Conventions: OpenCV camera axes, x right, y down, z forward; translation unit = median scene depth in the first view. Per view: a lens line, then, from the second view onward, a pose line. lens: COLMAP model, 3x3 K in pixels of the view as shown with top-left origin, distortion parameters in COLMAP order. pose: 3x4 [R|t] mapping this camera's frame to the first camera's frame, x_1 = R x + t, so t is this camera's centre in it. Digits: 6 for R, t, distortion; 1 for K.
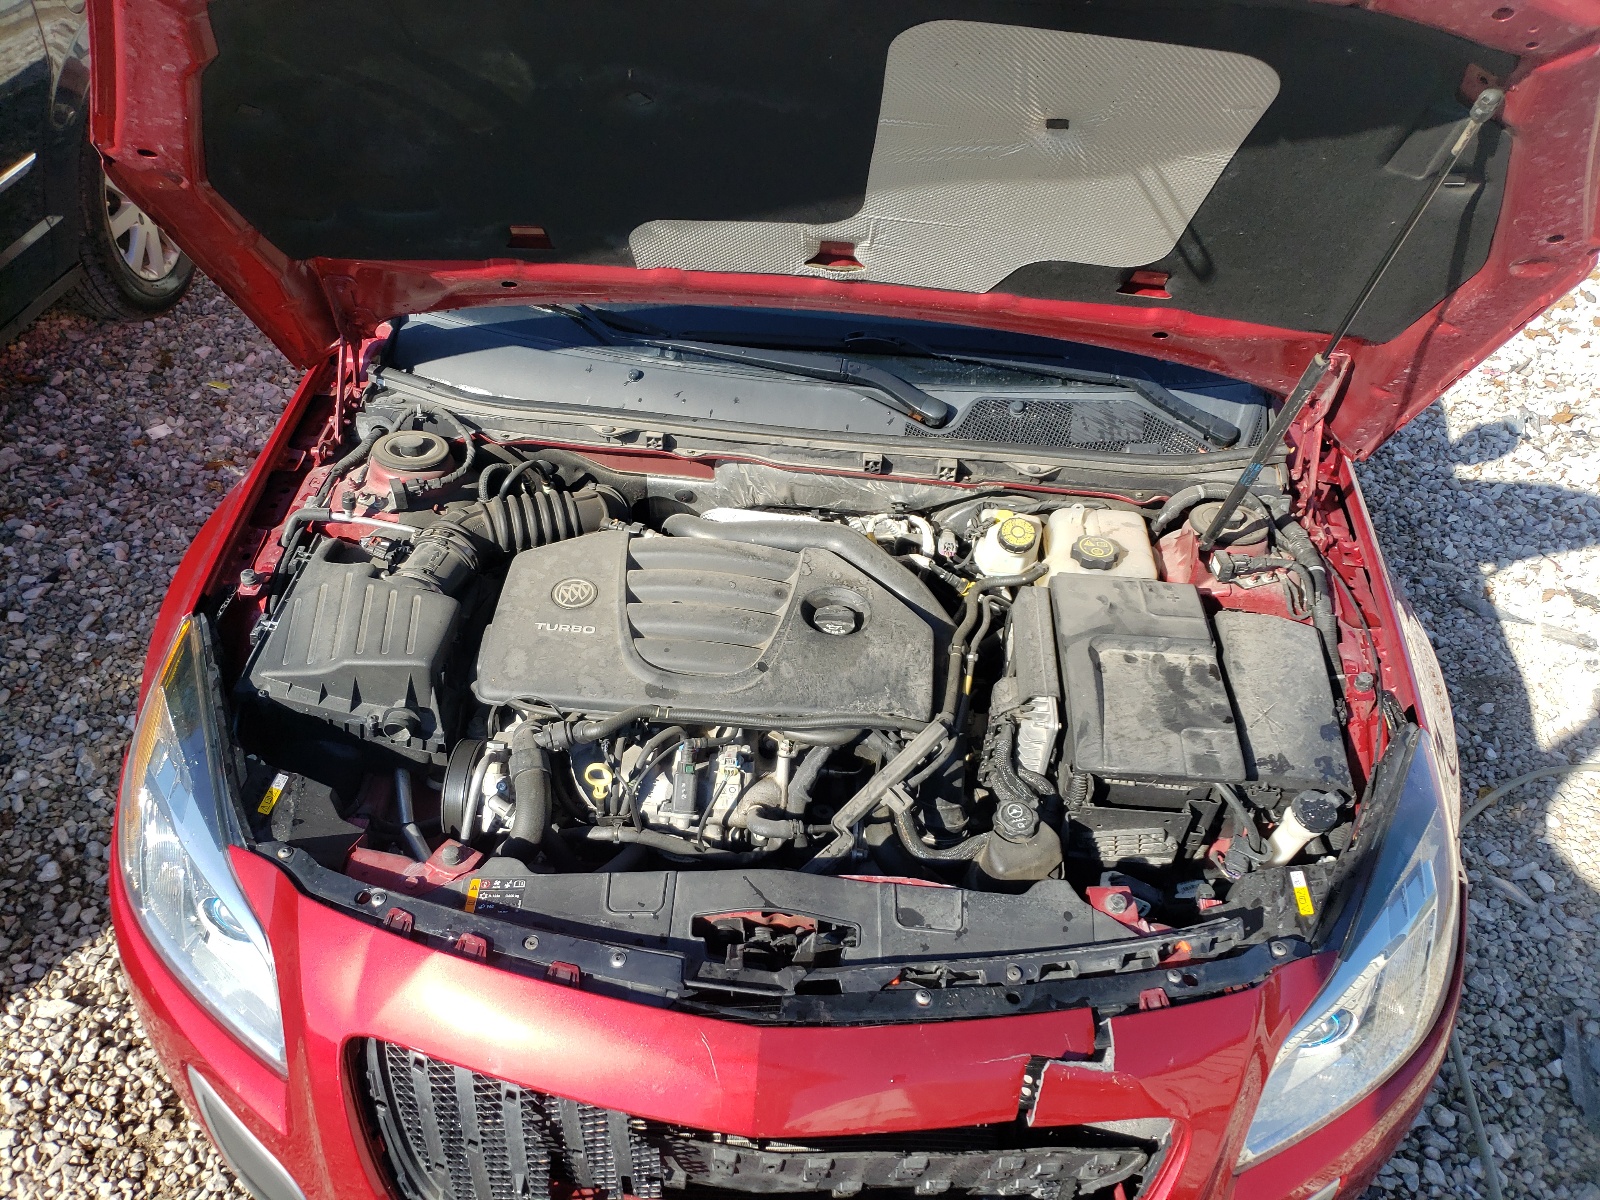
lens RADIAL K [[1227.7, 0, 786.9], [0, 1227.7, 608.8], [0, 0, 1]] dist [-0.000035, 0.009477]
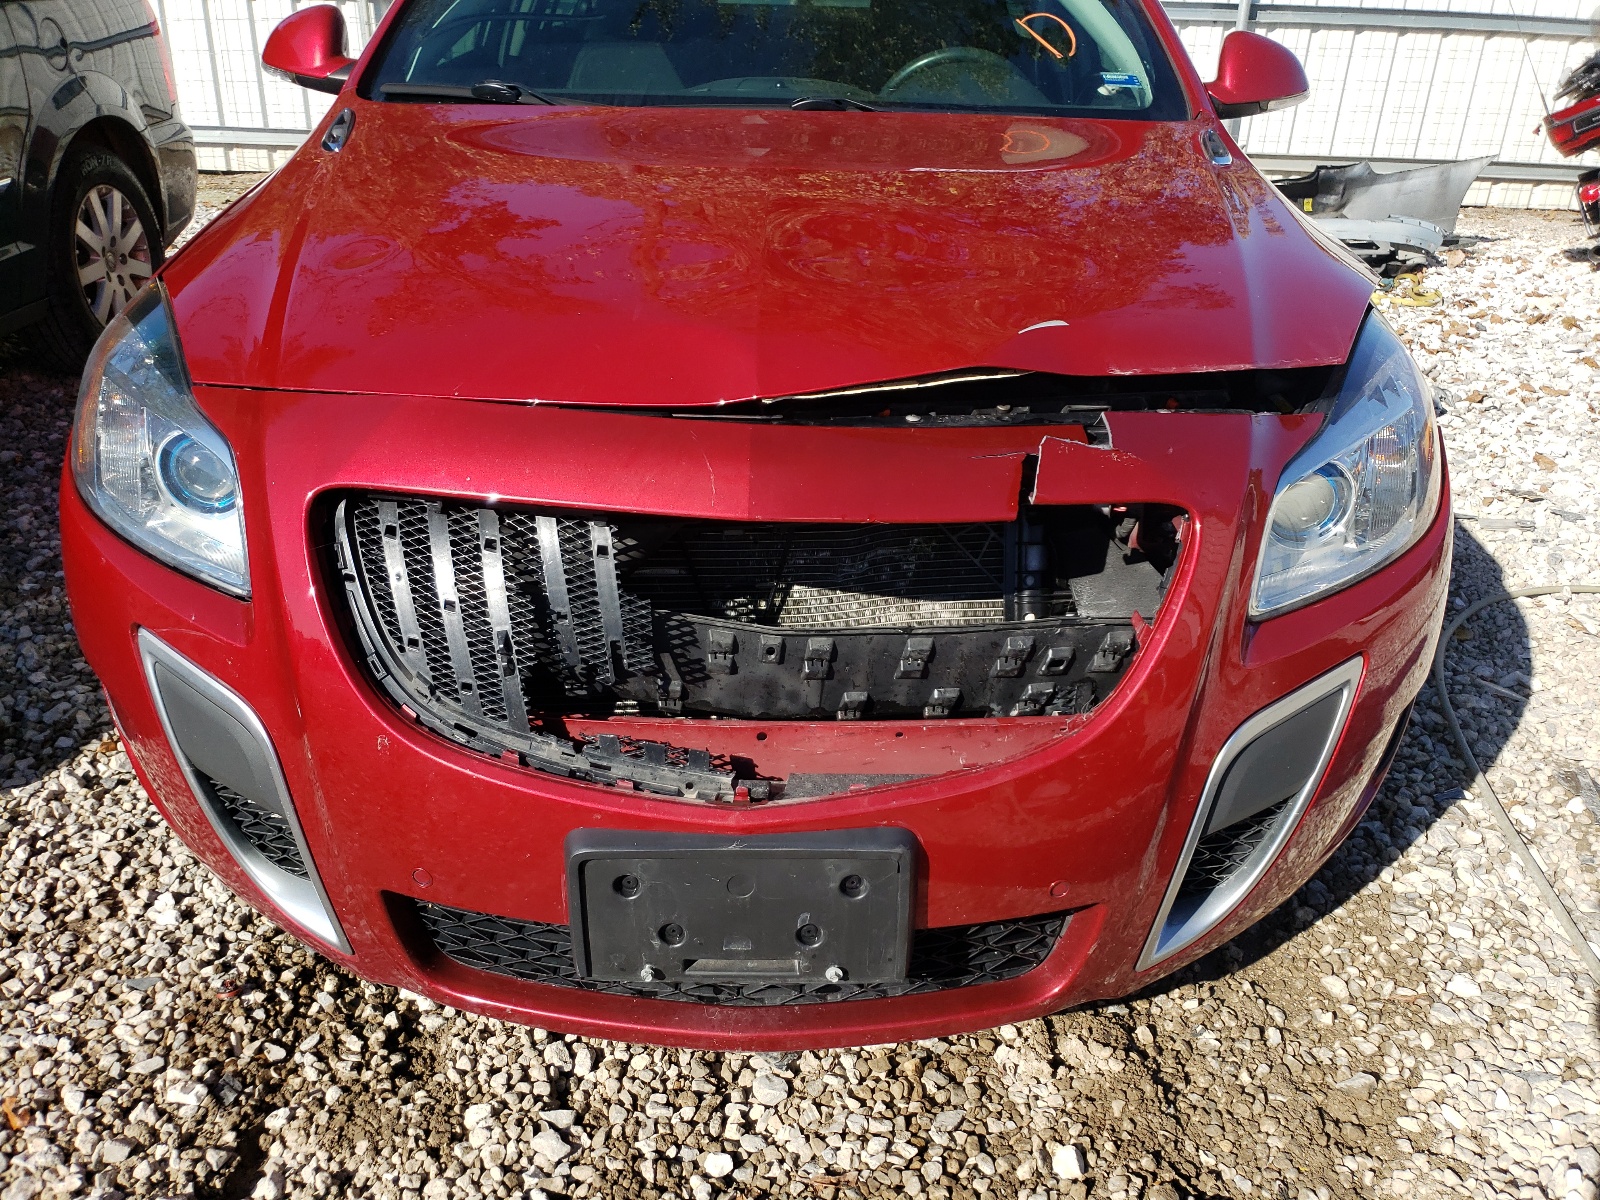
lens RADIAL K [[1227.7, 0, 805.8], [0, 1227.7, 604.8], [0, 0, 1]] dist [-0.000035, 0.009477]
pose [[0.996736, -0.061689, 0.052075, -0.021448], [0.071224, 0.975643, -0.207478, 0.419621], [-0.038008, 0.210509, 0.976853, 0.048404]]
